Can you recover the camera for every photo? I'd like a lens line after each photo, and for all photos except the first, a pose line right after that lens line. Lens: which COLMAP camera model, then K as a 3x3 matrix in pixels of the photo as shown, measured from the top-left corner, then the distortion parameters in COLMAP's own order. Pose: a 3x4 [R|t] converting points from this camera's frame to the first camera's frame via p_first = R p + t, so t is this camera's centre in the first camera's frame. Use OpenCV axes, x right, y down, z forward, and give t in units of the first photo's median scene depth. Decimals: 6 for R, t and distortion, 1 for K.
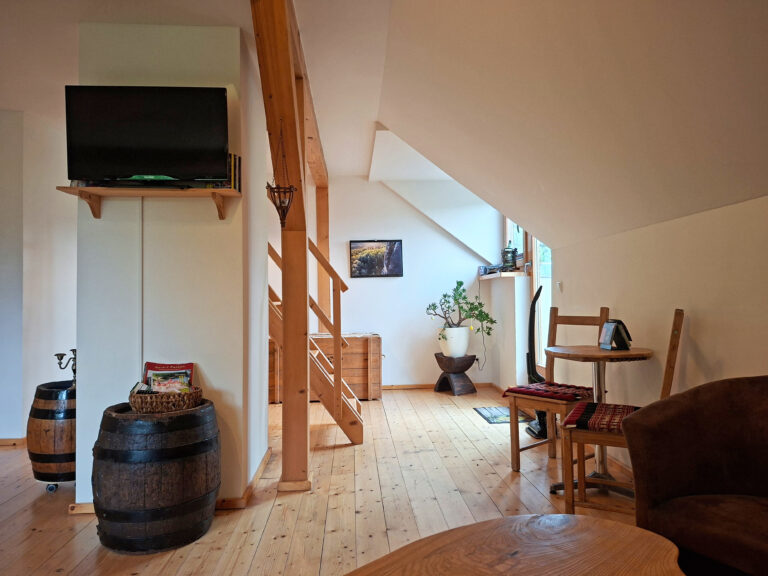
lens RADIAL K [[529.1, 0, 389.0], [0, 529.1, 285.5], [0, 0, 1]] dist [0.123183, -0.133037]
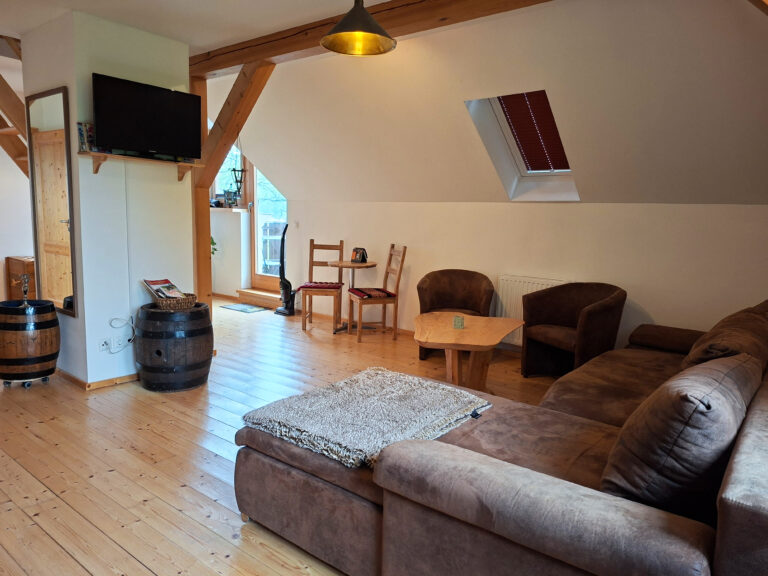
lens RADIAL K [[529.1, 0, 389.0], [0, 529.1, 285.5], [0, 0, 1]] dist [0.123183, -0.133037]
pose [[0.665343, -0.059185, 0.744188, -0.504525], [-0.062141, 0.989002, 0.134213, -0.035588], [-0.743947, -0.135542, 0.654348, -0.203560]]
